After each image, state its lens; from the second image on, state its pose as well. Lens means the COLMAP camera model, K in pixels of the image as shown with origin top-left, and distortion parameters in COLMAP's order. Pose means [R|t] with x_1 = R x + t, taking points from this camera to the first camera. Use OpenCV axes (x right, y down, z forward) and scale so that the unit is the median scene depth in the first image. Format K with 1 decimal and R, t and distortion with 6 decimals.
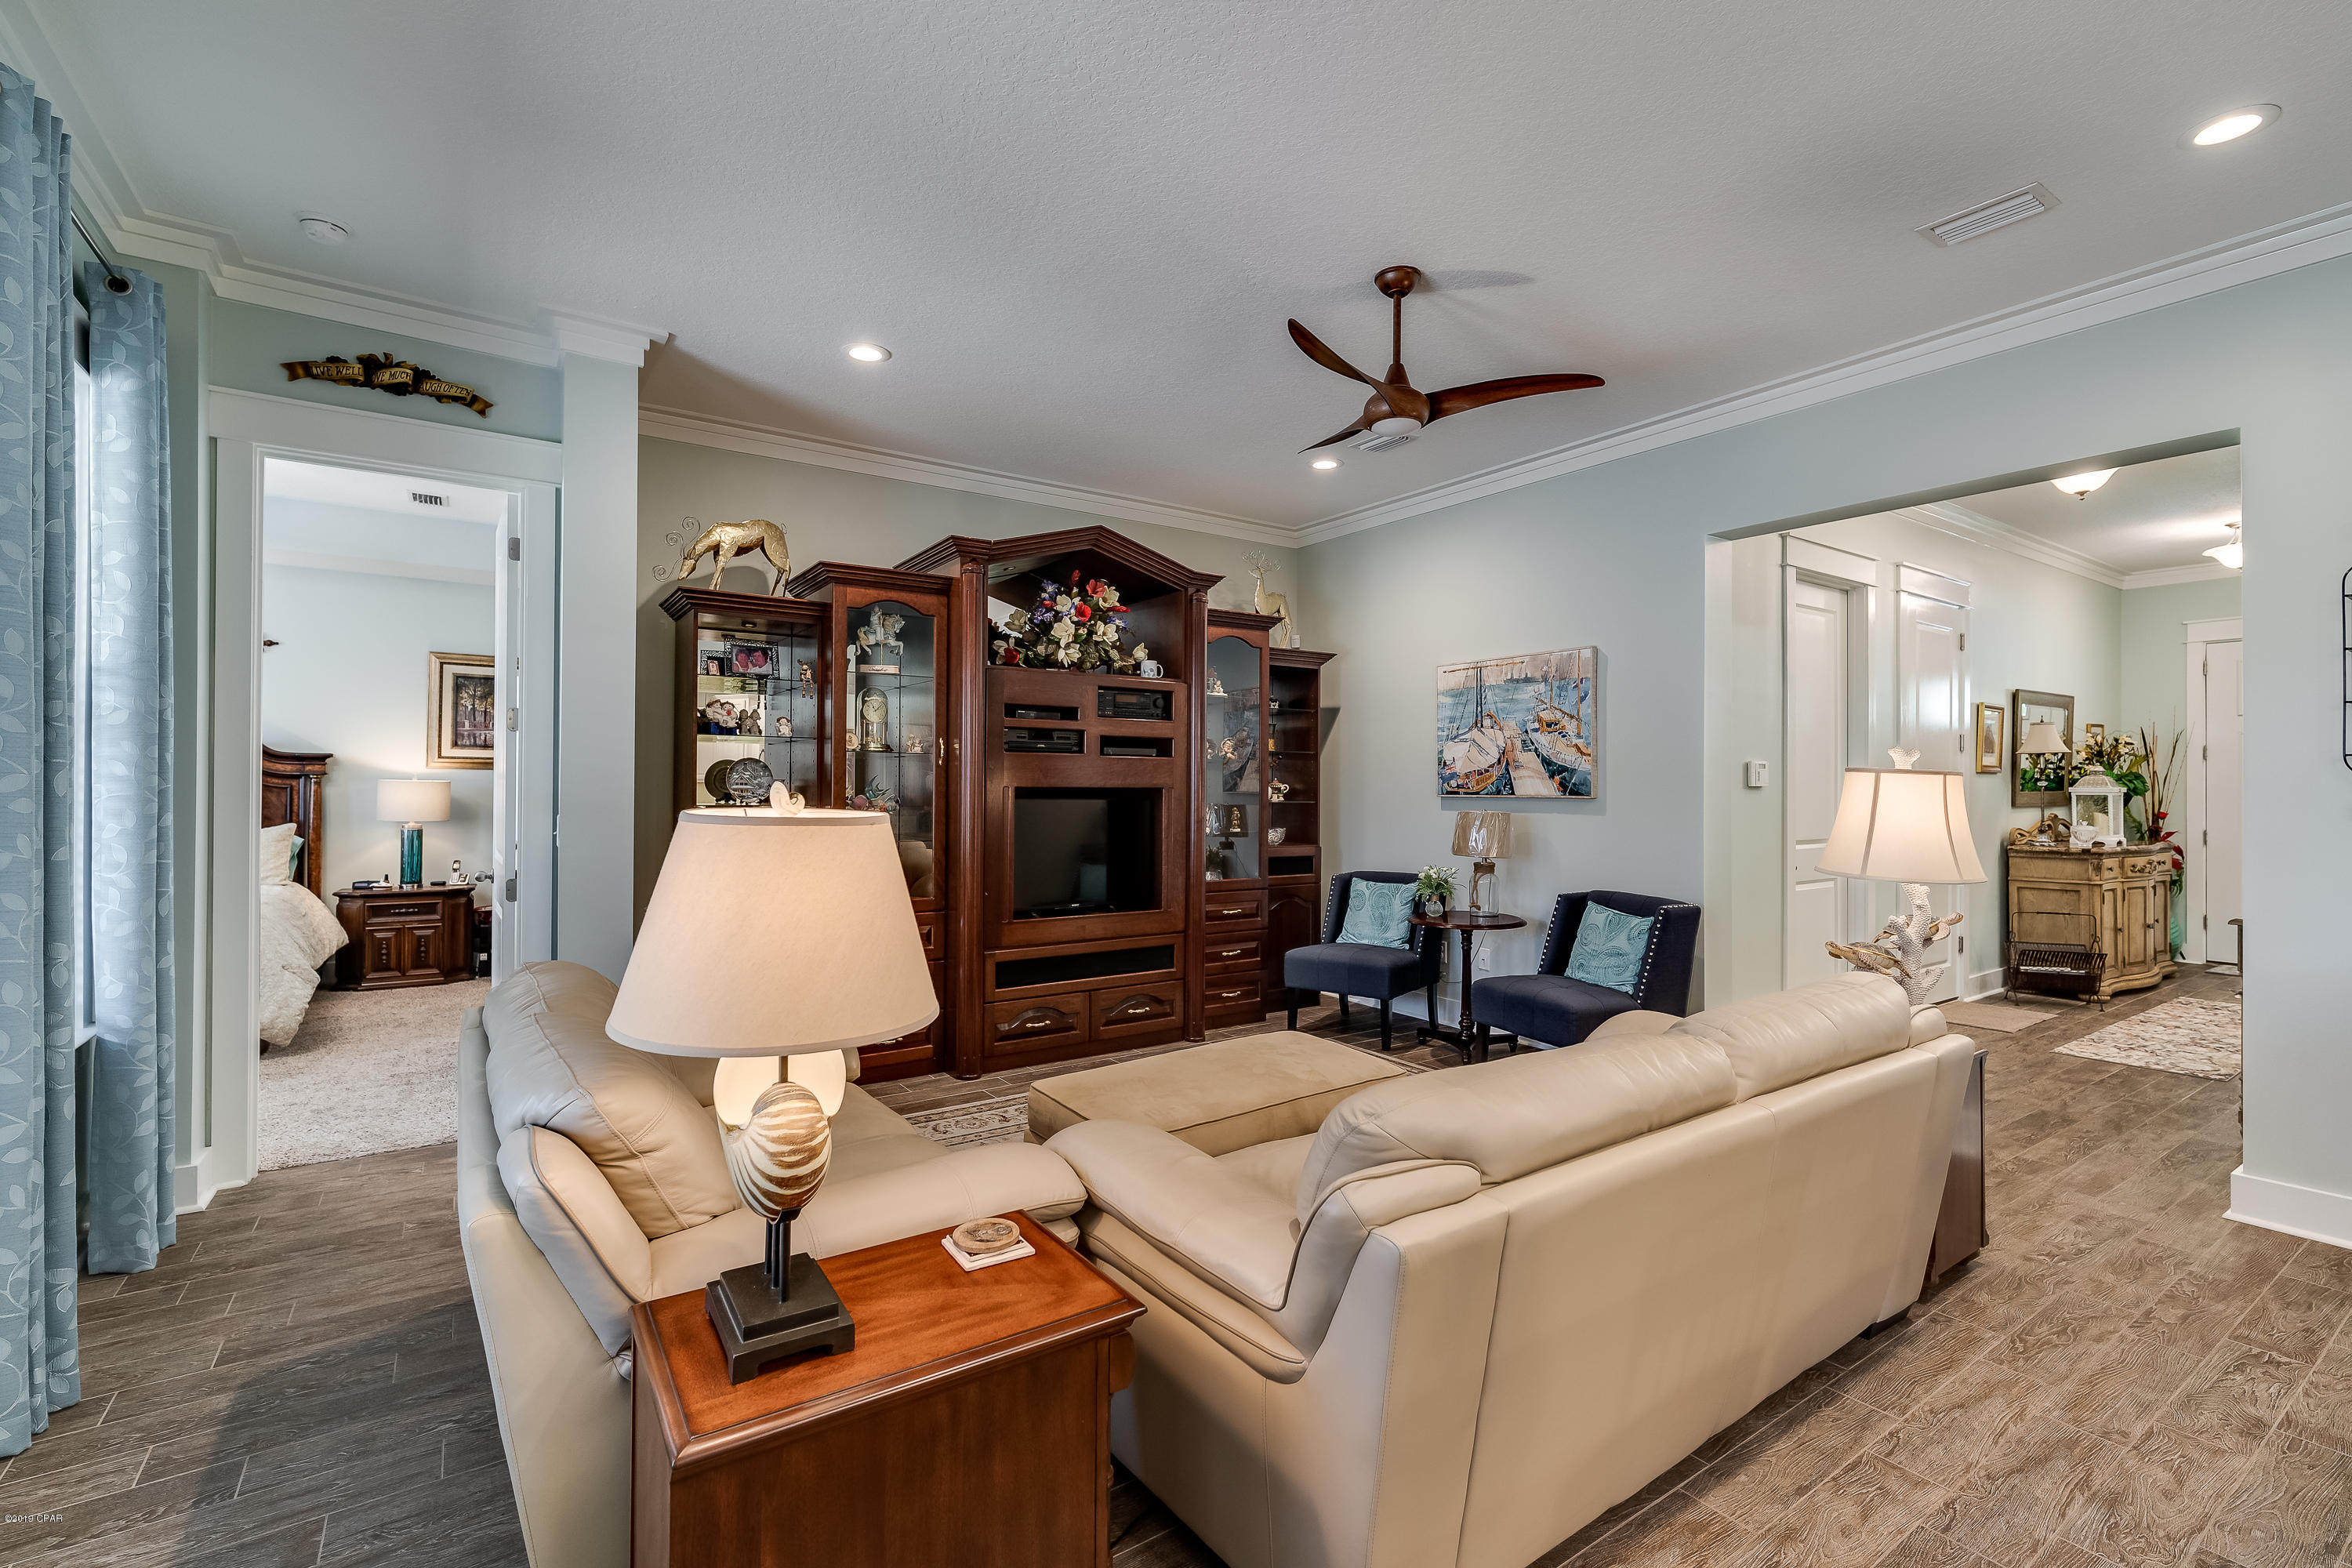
lens RADIAL K [[1049.6, 0, 1176.0], [0, 1049.6, 784.0], [0, 0, 1]] dist [0.004699, 0.000444]
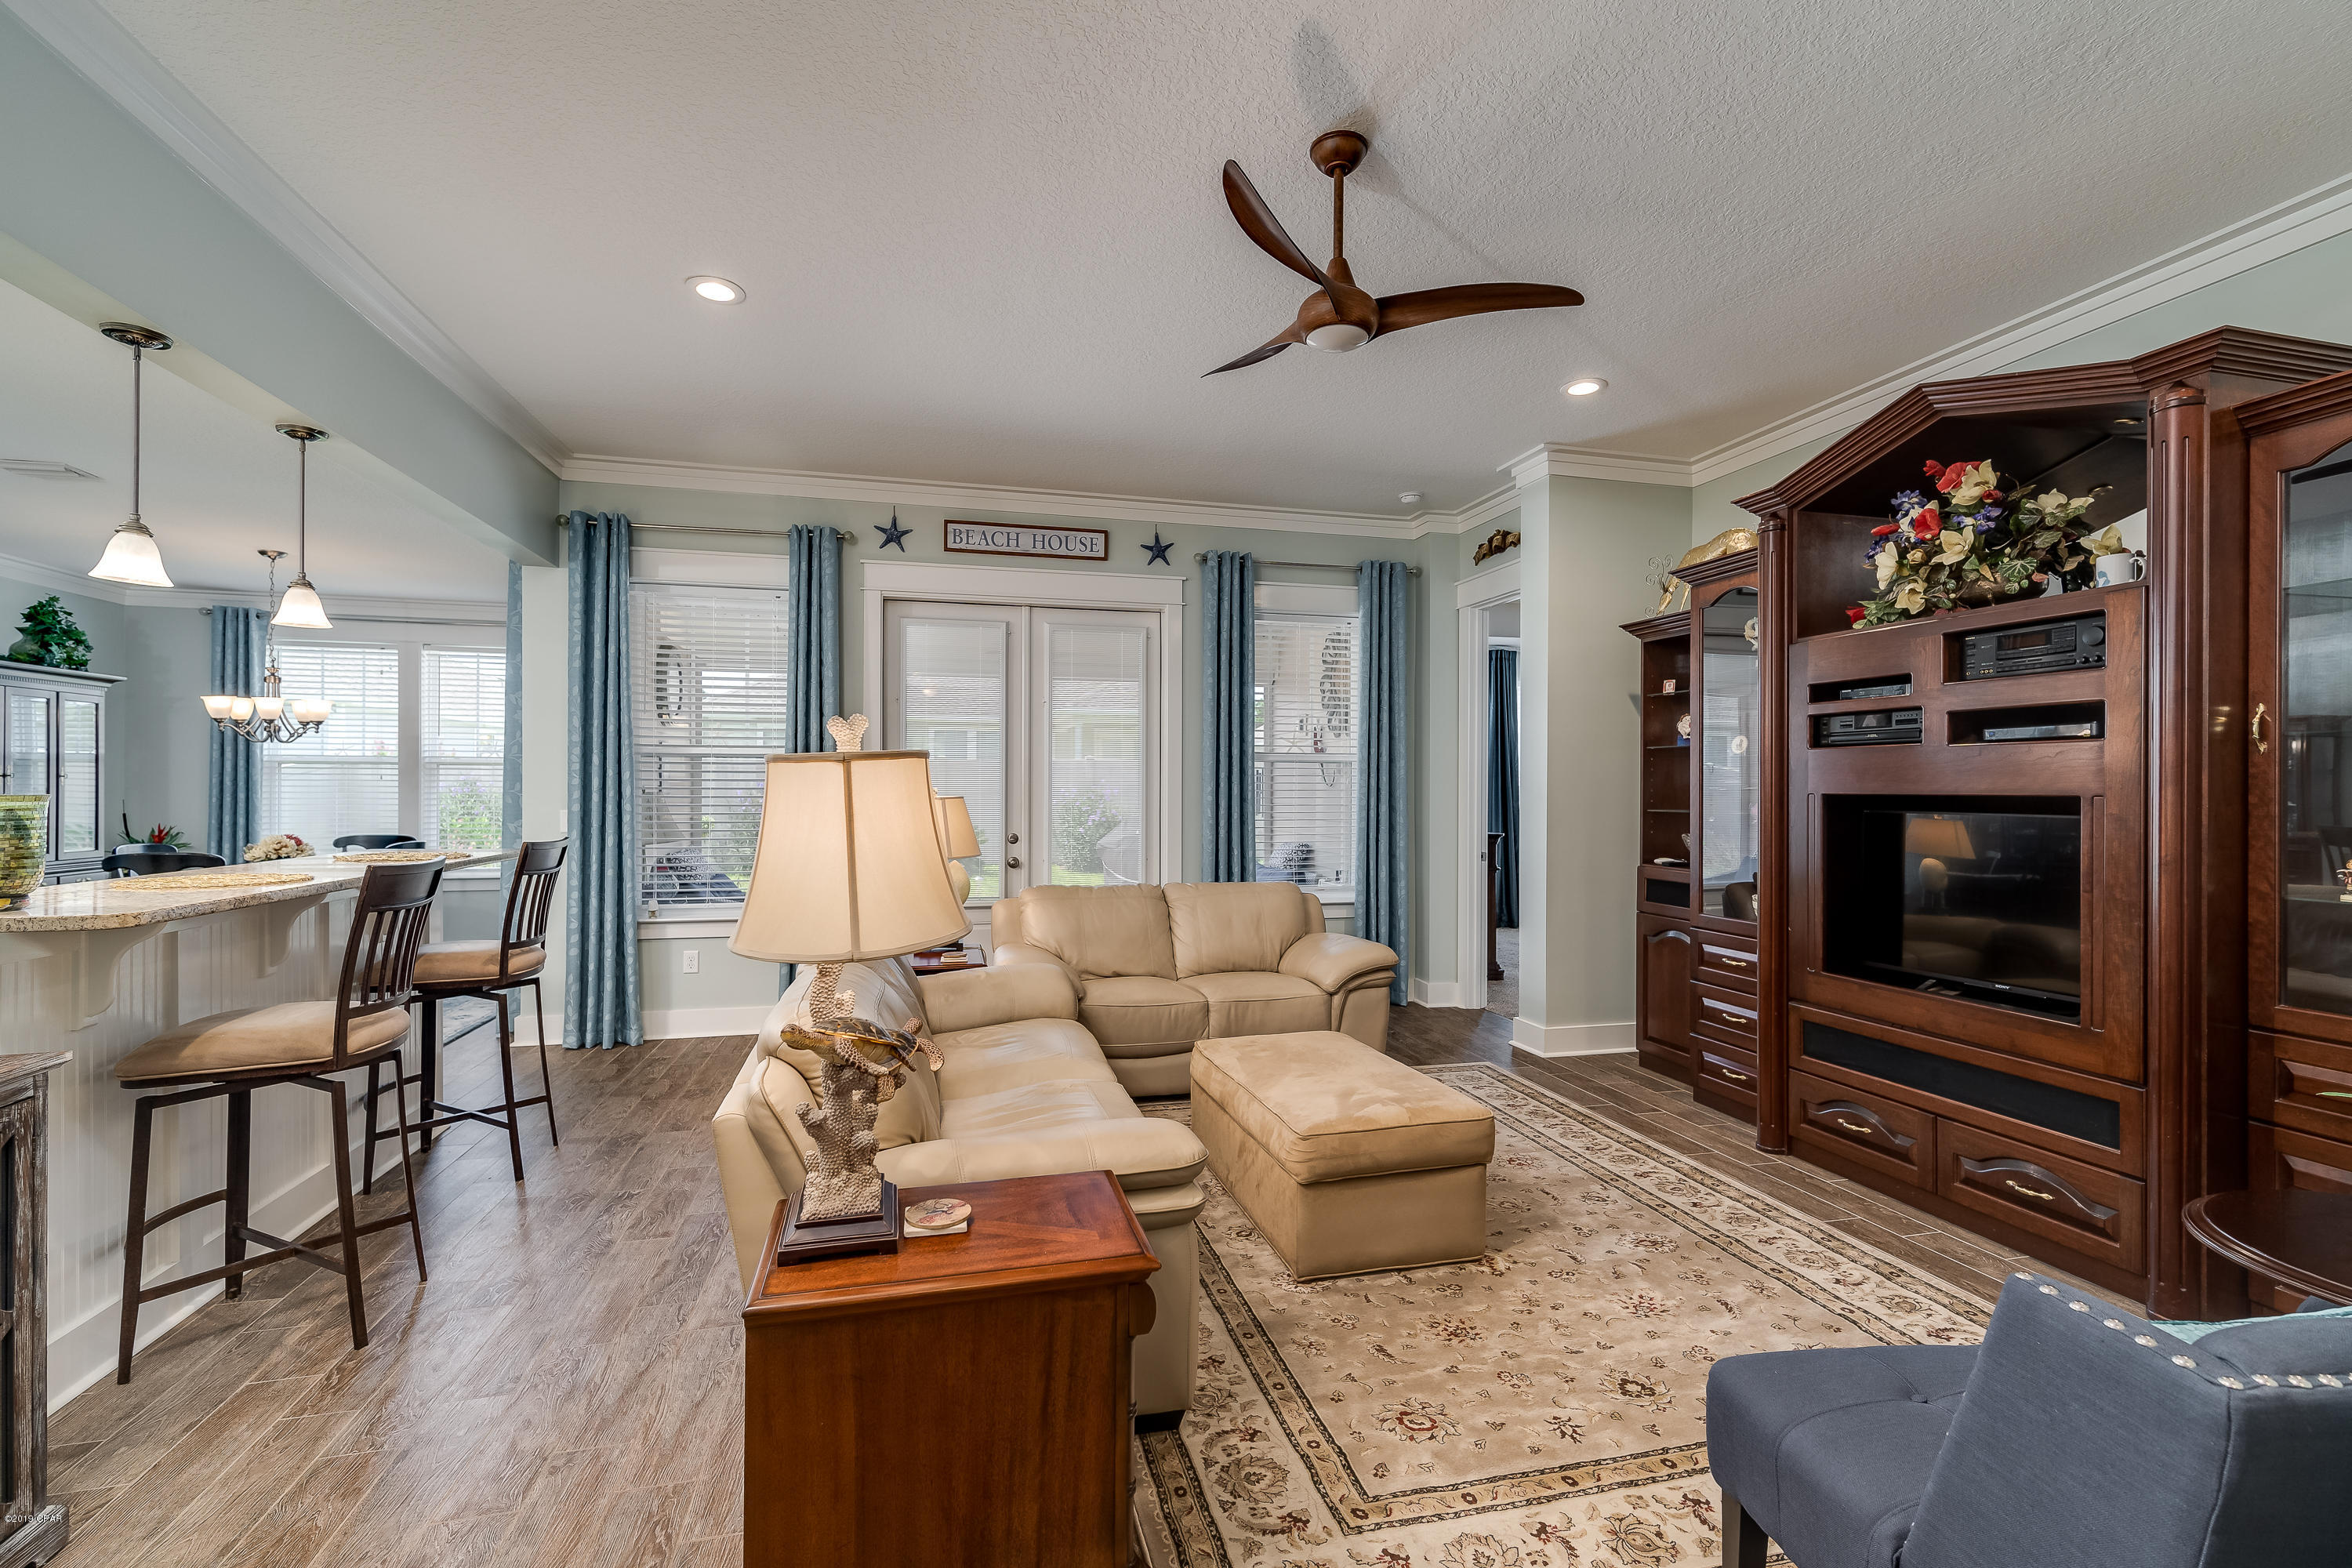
lens RADIAL K [[1016.1, 0, 1176.0], [0, 1016.1, 784.0], [0, 0, 1]] dist [0.001437, -0.000077]
pose [[-0.353178, -0.007507, -0.935526, 0.788548], [-0.002044, 0.999972, -0.007252, 0.002290], [0.935554, -0.000649, -0.353183, 0.941751]]
